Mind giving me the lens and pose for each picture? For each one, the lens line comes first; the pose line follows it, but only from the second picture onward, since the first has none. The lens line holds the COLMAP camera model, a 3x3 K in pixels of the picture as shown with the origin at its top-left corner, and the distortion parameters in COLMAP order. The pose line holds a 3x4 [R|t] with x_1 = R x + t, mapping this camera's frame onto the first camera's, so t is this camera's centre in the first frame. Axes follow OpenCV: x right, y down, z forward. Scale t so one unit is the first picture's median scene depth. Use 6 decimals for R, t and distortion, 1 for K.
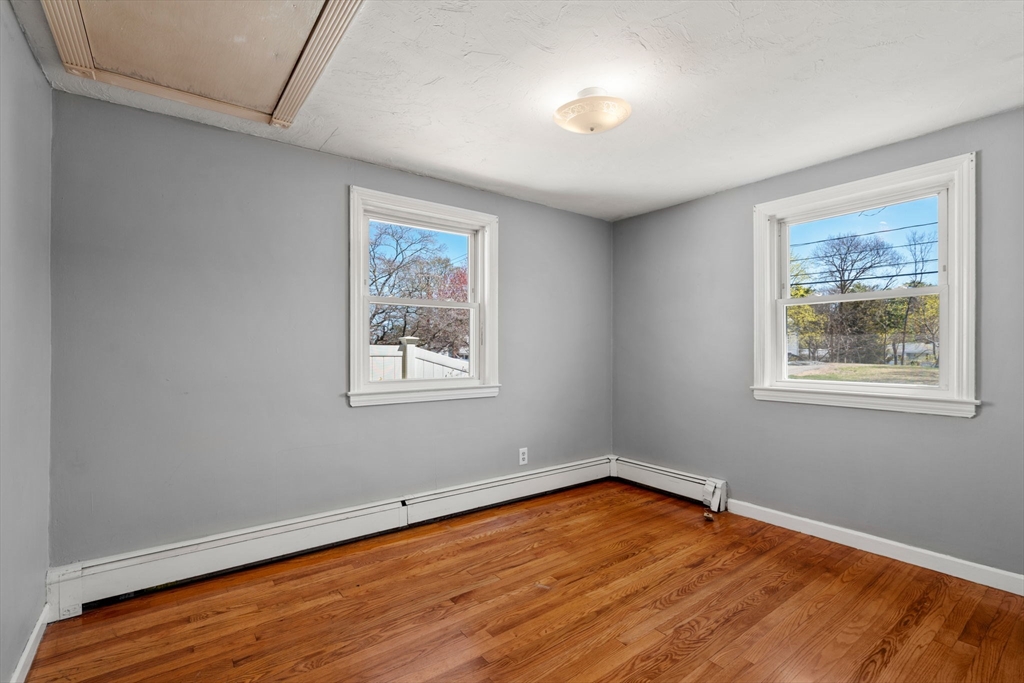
lens RADIAL K [[472.3, 0, 504.4], [0, 472.3, 345.1], [0, 0, 1]] dist [-0.005726, 0.001489]
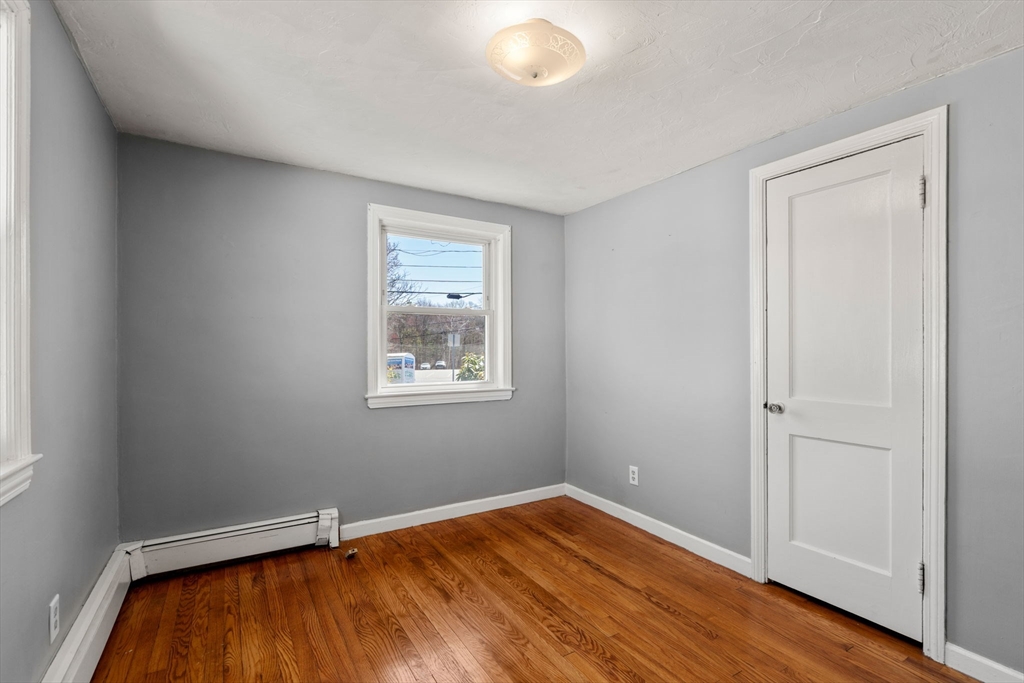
lens RADIAL K [[472.3, 0, 506.1], [0, 472.3, 346.4], [0, 0, 1]] dist [-0.005726, 0.001489]
pose [[0.074830, 0.007841, 0.997165, -0.456404], [-0.007301, 0.999947, -0.007315, -0.005228], [-0.997170, -0.006733, 0.074883, 0.759770]]
